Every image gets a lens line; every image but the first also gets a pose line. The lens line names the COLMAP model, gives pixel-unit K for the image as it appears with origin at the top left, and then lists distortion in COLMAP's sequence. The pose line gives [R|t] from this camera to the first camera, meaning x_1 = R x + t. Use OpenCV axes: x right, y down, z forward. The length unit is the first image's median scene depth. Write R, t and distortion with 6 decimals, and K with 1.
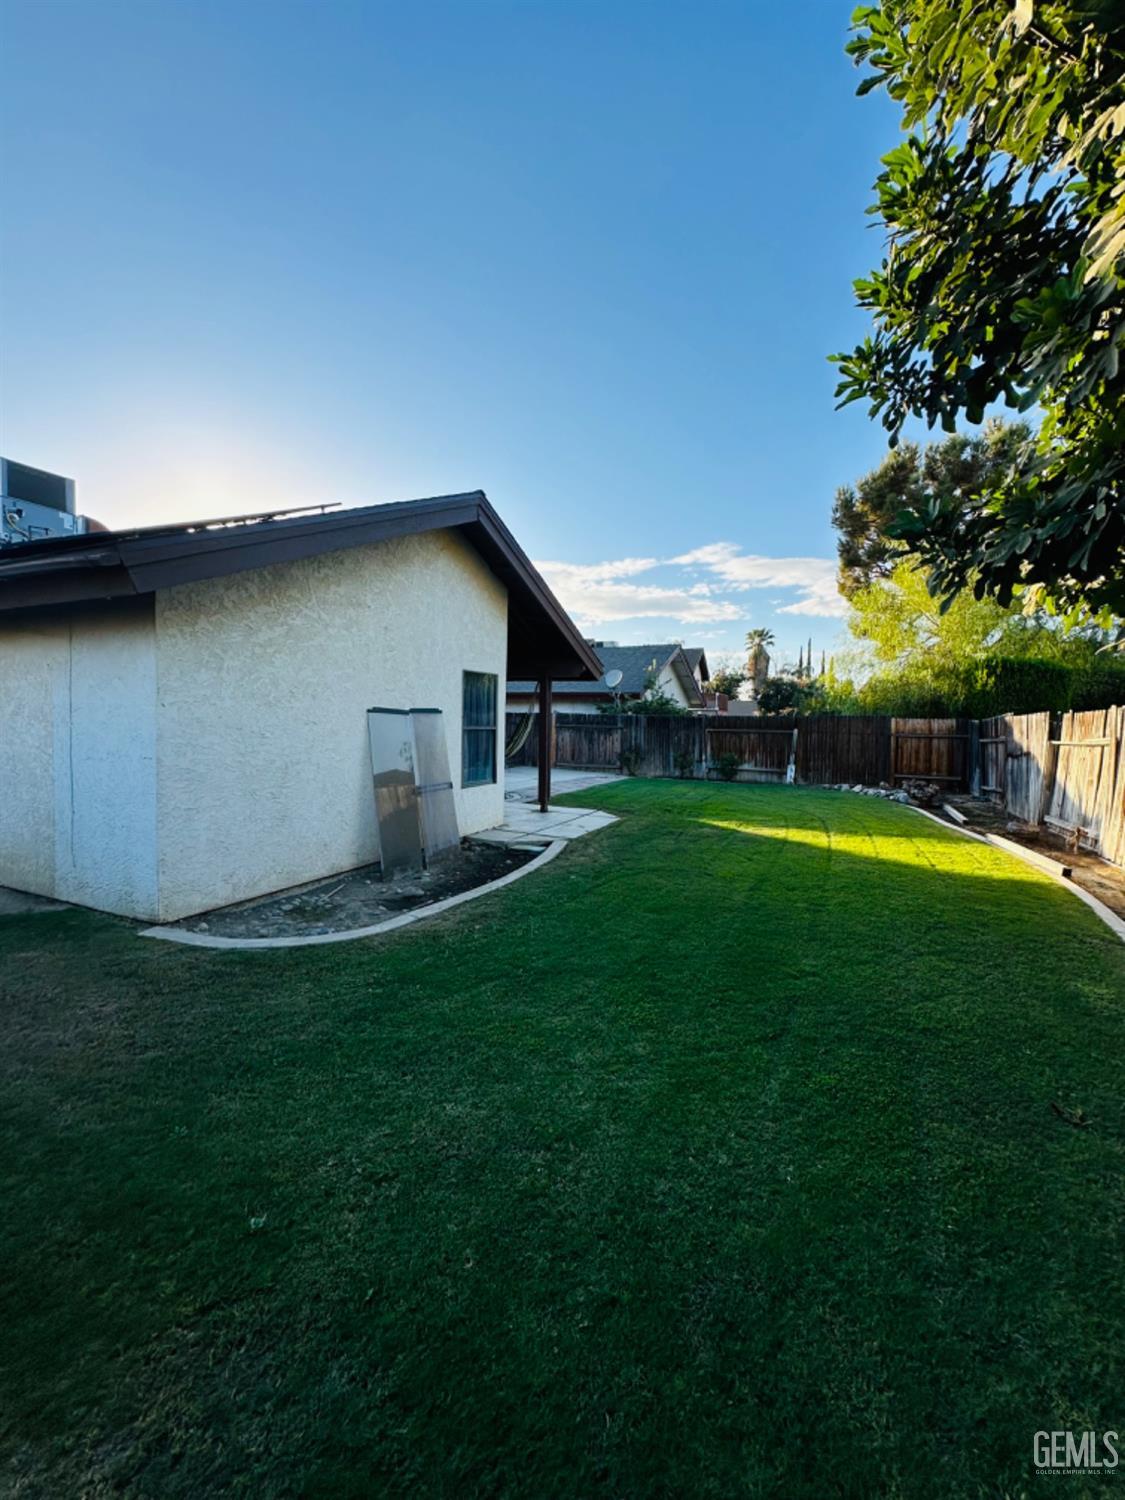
lens RADIAL K [[610.9, 0, 563.1], [0, 610.9, 745.4], [0, 0, 1]] dist [-0.000476, 0.000276]
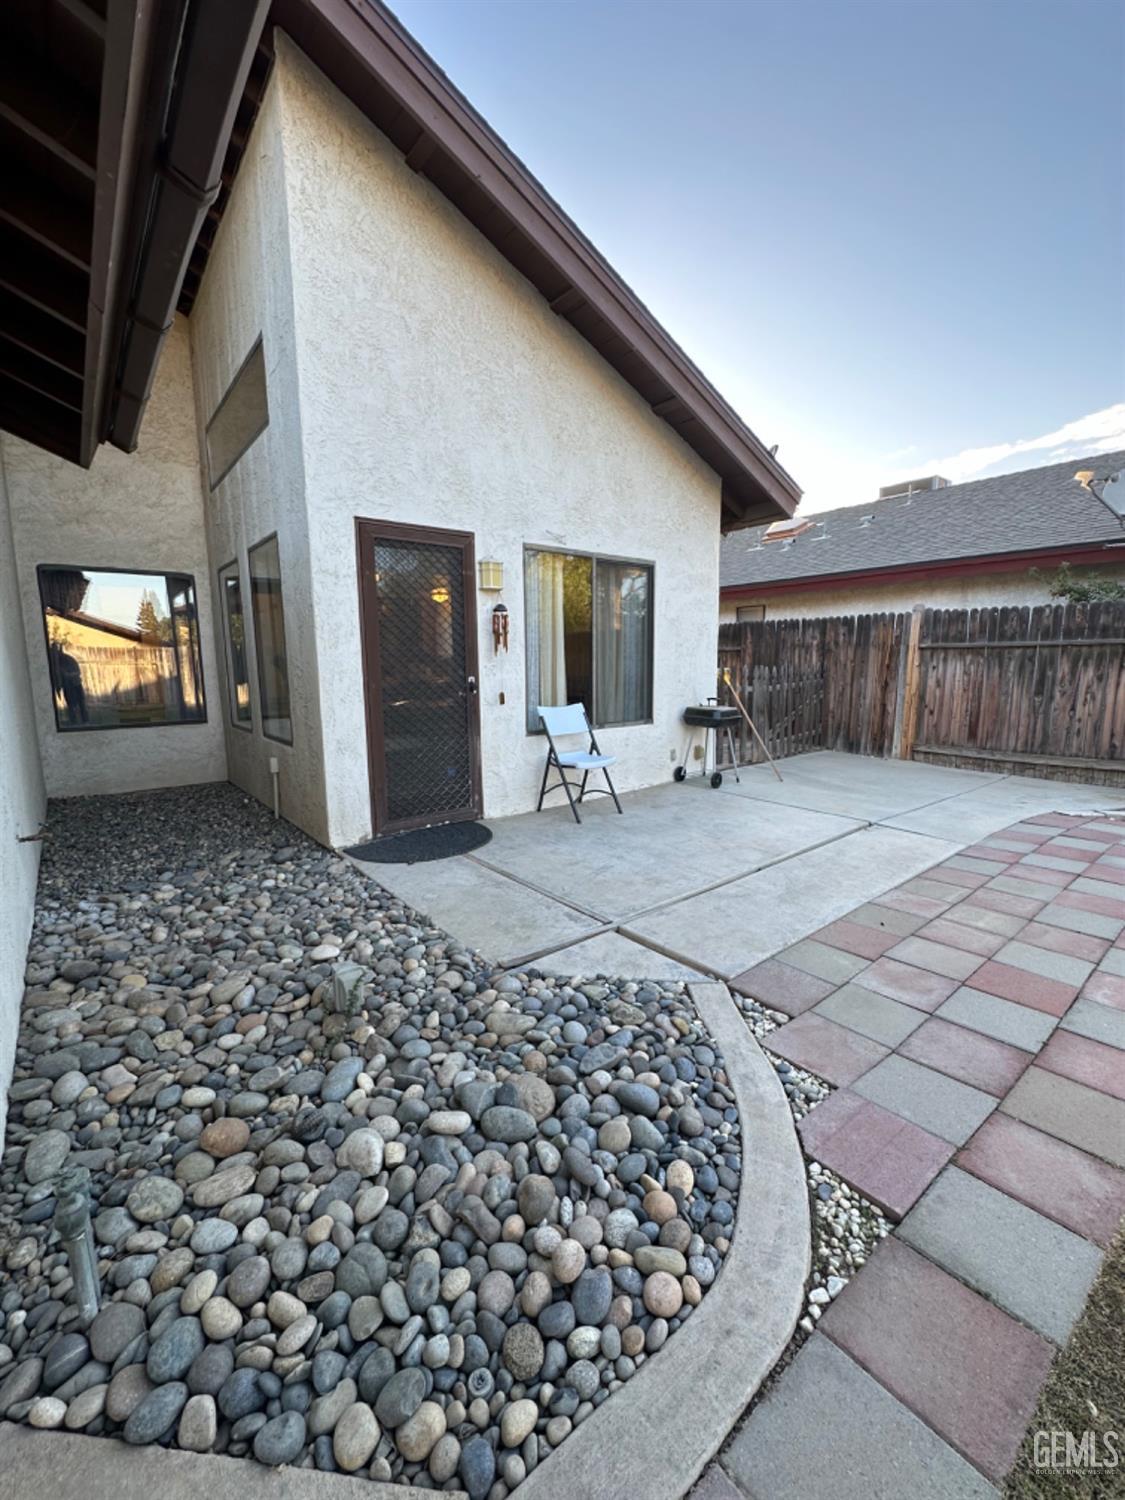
lens RADIAL K [[608.8, 0, 565.4], [0, 608.8, 745.5], [0, 0, 1]] dist [-0.004232, 0.000301]
pose [[0.898628, 0.033068, -0.437464, -0.043517], [0.008022, 0.995750, 0.091748, -0.007772], [0.438638, -0.085957, 0.894543, 0.587866]]
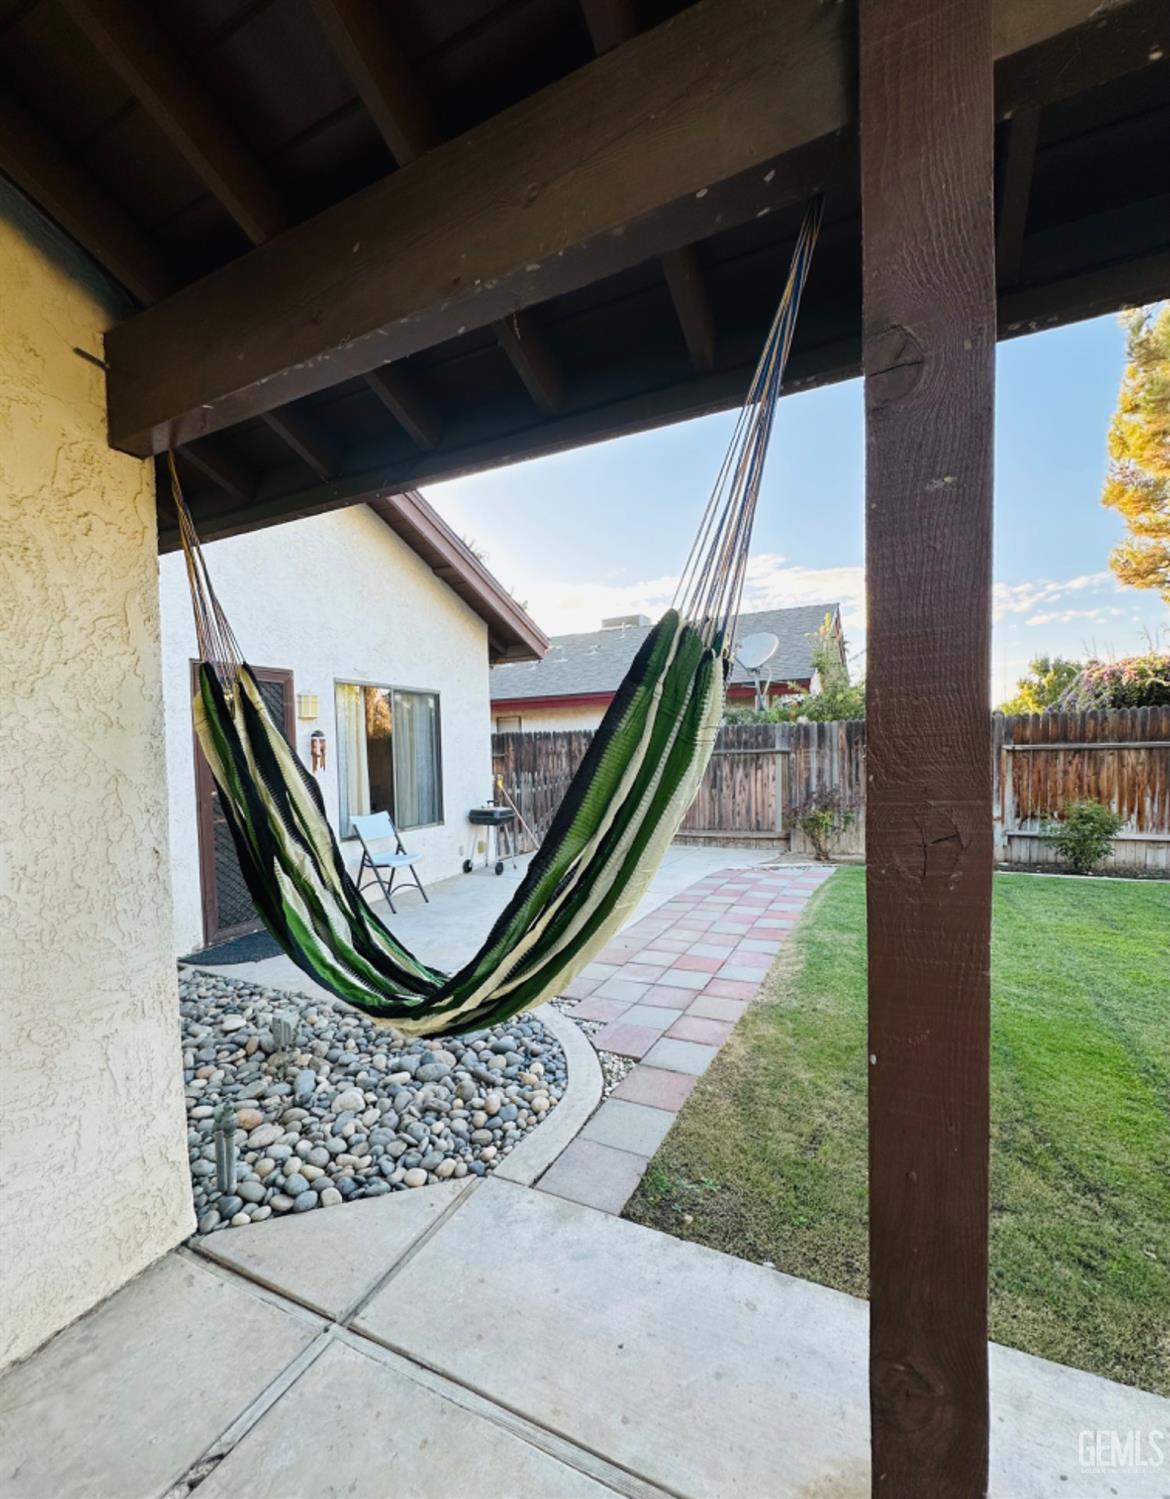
lens RADIAL K [[629.9, 0, 584.3], [0, 629.9, 778.0], [0, 0, 1]] dist [-0.001469, -0.000046]
pose [[0.998803, -0.041218, -0.026351, -0.044384], [0.041197, 0.999150, -0.001358, -0.014327], [0.026385, 0.000271, 0.999652, 0.508186]]
